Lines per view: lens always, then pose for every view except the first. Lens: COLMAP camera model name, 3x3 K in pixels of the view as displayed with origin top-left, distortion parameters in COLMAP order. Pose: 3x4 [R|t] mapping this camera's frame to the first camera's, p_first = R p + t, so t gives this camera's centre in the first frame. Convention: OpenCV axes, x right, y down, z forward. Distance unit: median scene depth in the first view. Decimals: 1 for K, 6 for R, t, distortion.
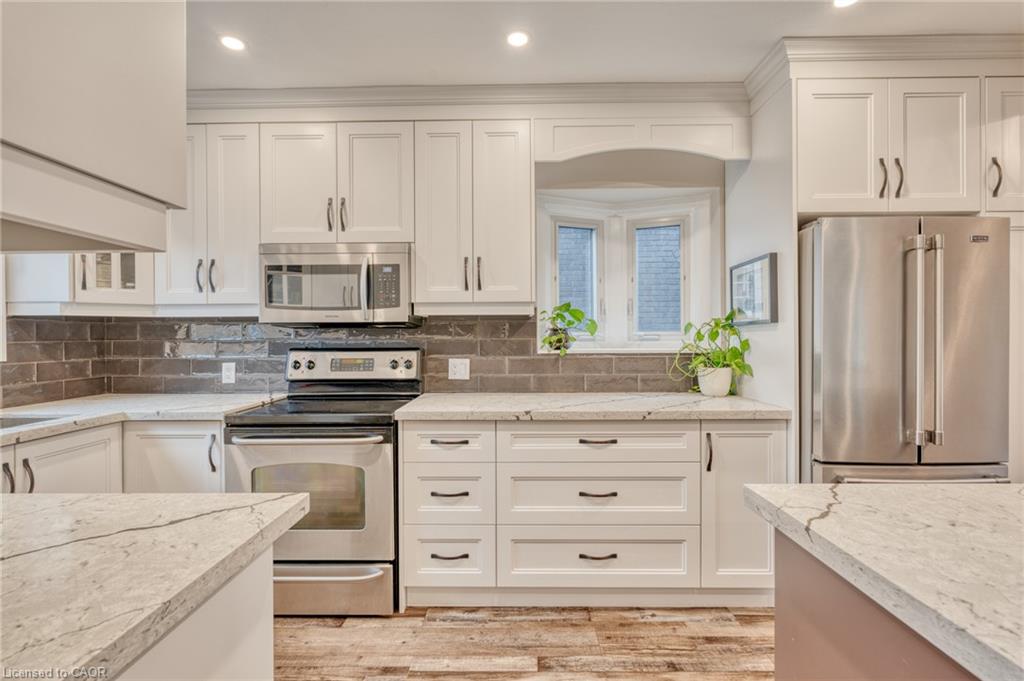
lens RADIAL K [[476.0, 0, 512.0], [0, 476.0, 340.5], [0, 0, 1]] dist [-0.001484, -0.000632]
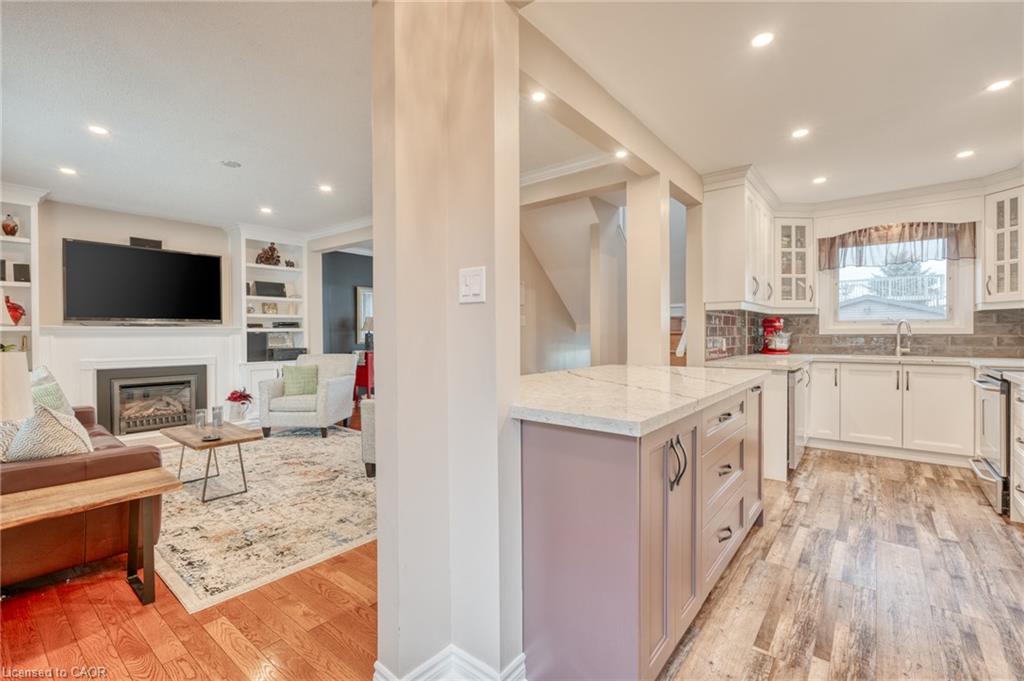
lens RADIAL K [[448.2, 0, 513.6], [0, 448.2, 337.2], [0, 0, 1]] dist [-0.003688, -0.000632]
pose [[-0.619362, 0.016215, -0.784938, 1.674206], [0.001352, 0.999807, 0.019587, 0.018992], [0.785104, 0.011071, -0.619265, 0.673590]]
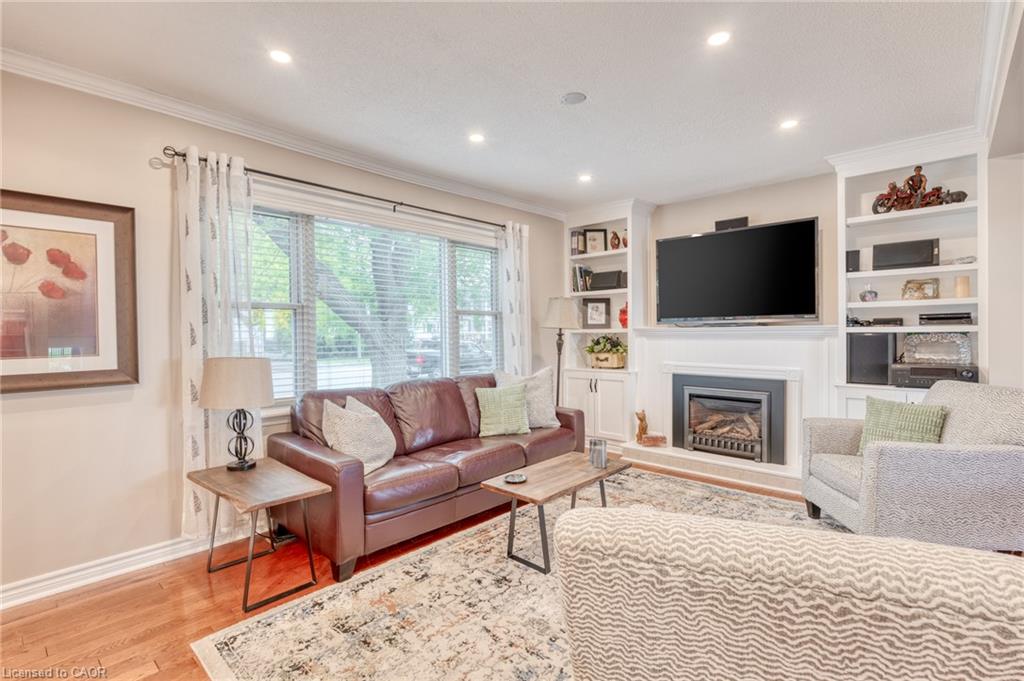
lens RADIAL K [[485.1, 0, 513.9], [0, 485.1, 335.8], [0, 0, 1]] dist [-0.003737, -0.000207]
pose [[-0.742614, 0.005712, 0.669695, 0.324271], [0.019129, 0.999737, 0.012685, 0.003785], [-0.669446, 0.022231, -0.742528, -0.113703]]
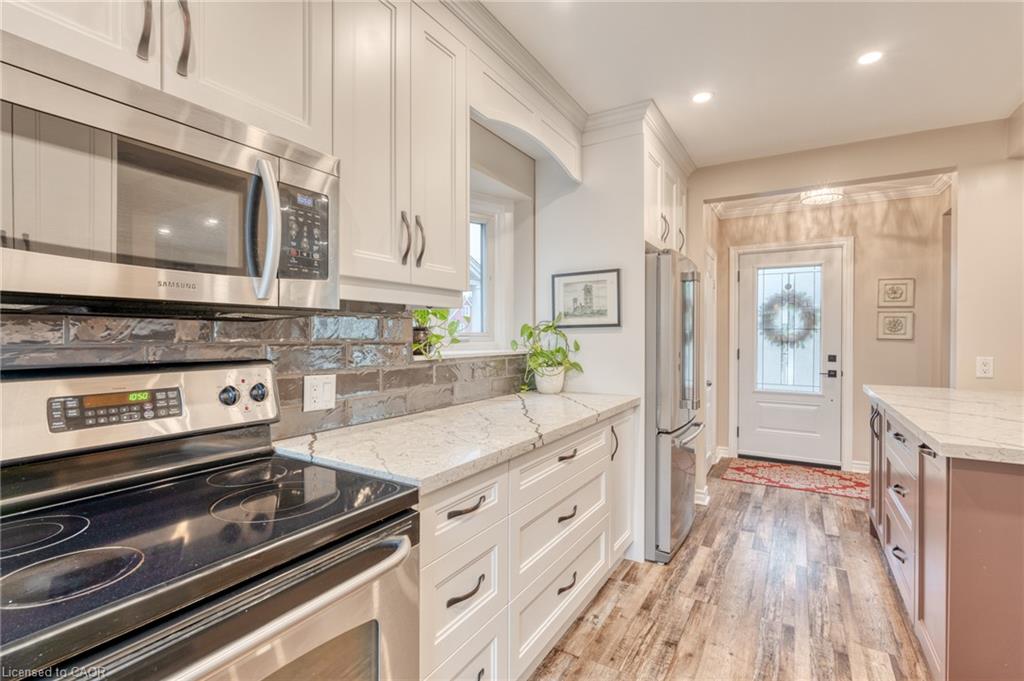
lens RADIAL K [[469.7, 0, 515.9], [0, 469.7, 338.0], [0, 0, 1]] dist [-0.001182, -0.000013]
pose [[0.506154, 0.000217, 0.862443, -0.638672], [0.004734, 0.999984, -0.003030, -0.006286], [-0.862430, 0.005617, 0.506145, 0.639356]]
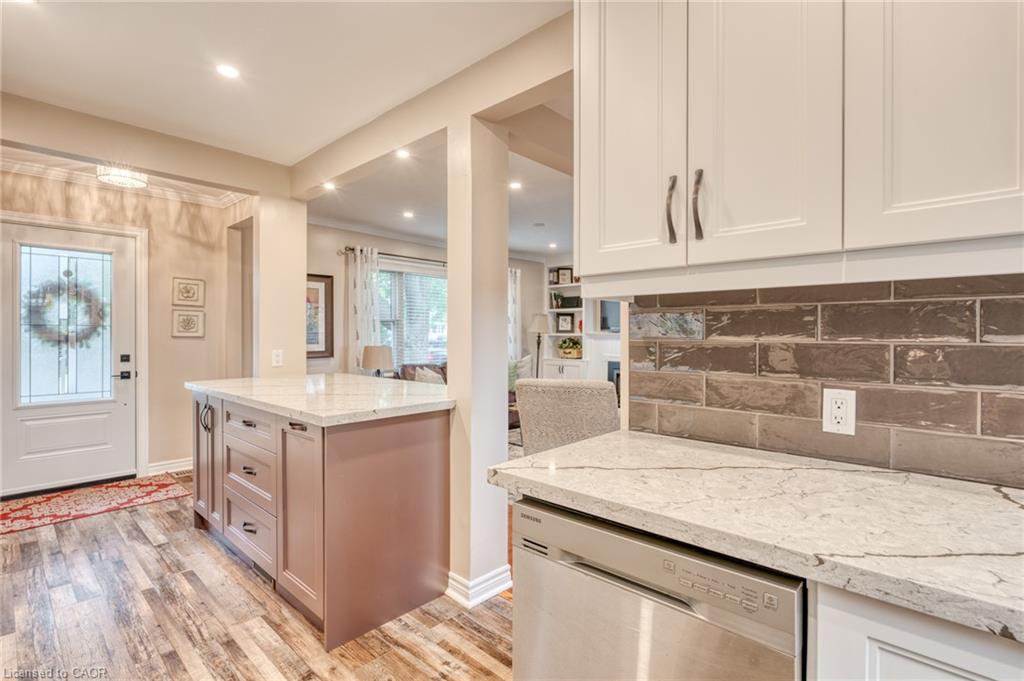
lens RADIAL K [[485.1, 0, 513.9], [0, 485.1, 335.8], [0, 0, 1]] dist [-0.003737, -0.000207]
pose [[-0.740791, 0.001625, 0.671734, -0.607814], [0.009783, 0.999917, 0.008370, -0.007123], [-0.671665, 0.012772, -0.740745, 0.871295]]
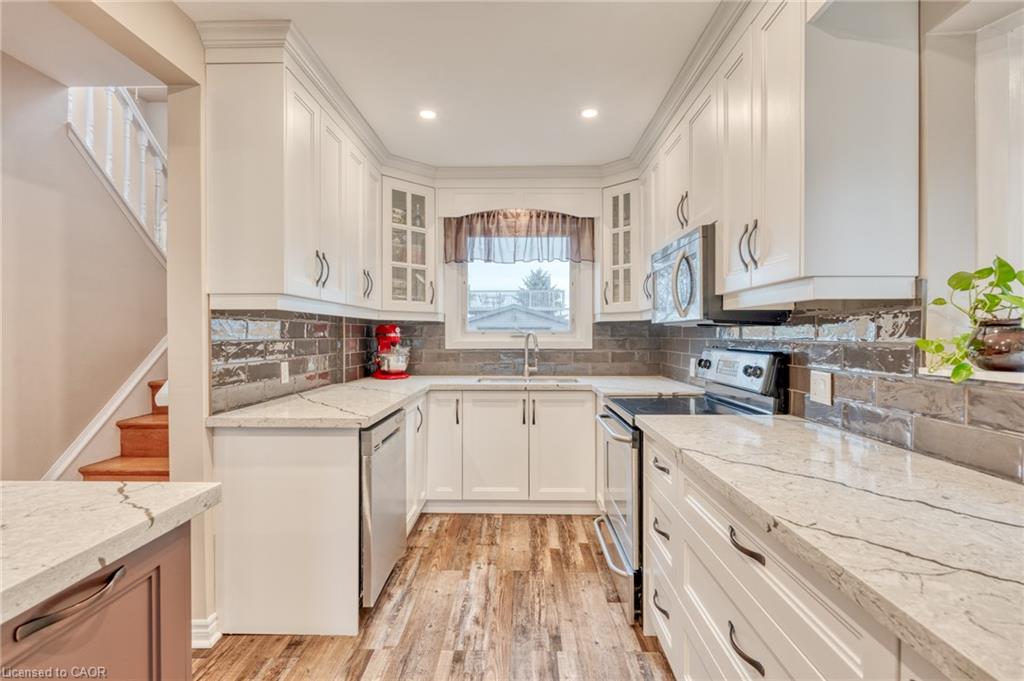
lens RADIAL K [[472.8, 0, 513.7], [0, 472.8, 336.7], [0, 0, 1]] dist [-0.003407, -0.000521]
pose [[-0.007025, 0.008557, -0.999939, 0.694792], [-0.009119, 0.999921, 0.008621, -0.013635], [0.999934, 0.009179, -0.006946, 0.756892]]
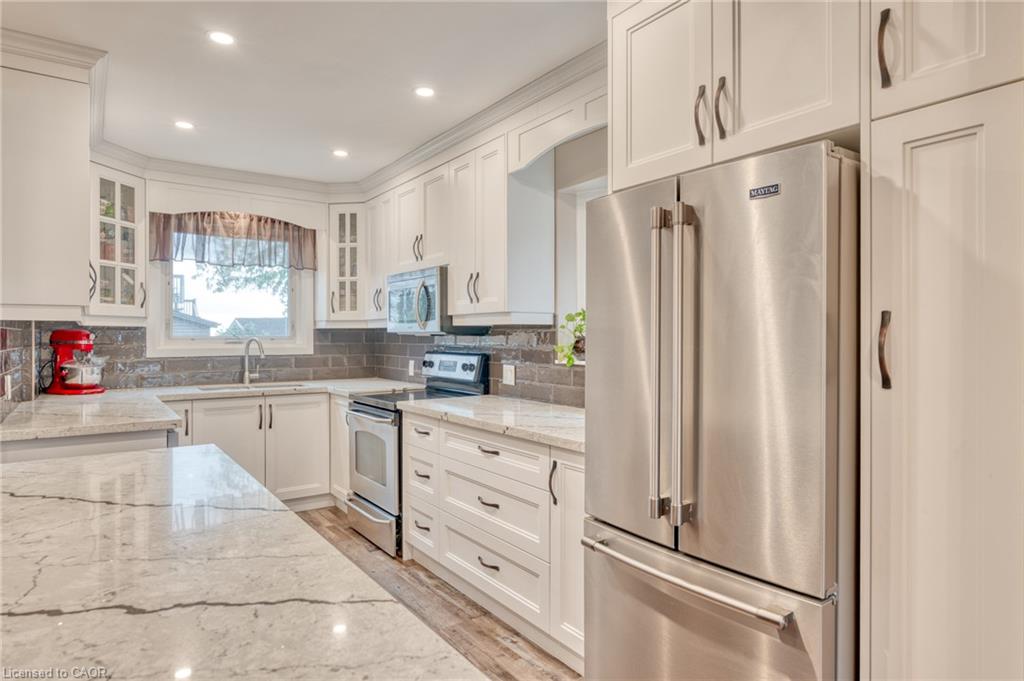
lens RADIAL K [[596.4, 0, 512.0], [0, 596.4, 340.5], [0, 0, 1]] dist [-0.004205, -0.001031]
pose [[0.589232, 0.011167, -0.807886, 1.245111], [-0.009868, 0.999929, 0.006624, -0.031970], [0.807903, 0.004069, 0.589301, 0.292397]]
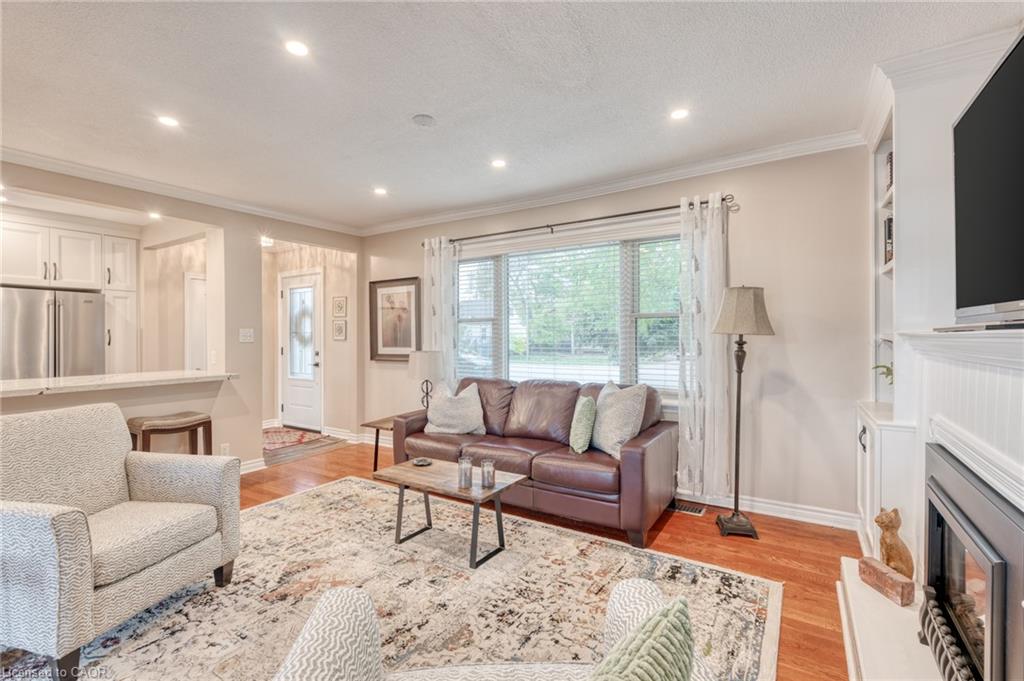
lens RADIAL K [[450.0, 0, 513.0], [0, 450.0, 336.3], [0, 0, 1]] dist [-0.003728, -0.000130]
pose [[0.527810, 0.001944, 0.849361, 0.133800], [0.010816, 0.999901, -0.009010, 0.014950], [-0.849294, 0.013943, 0.527736, -1.965135]]
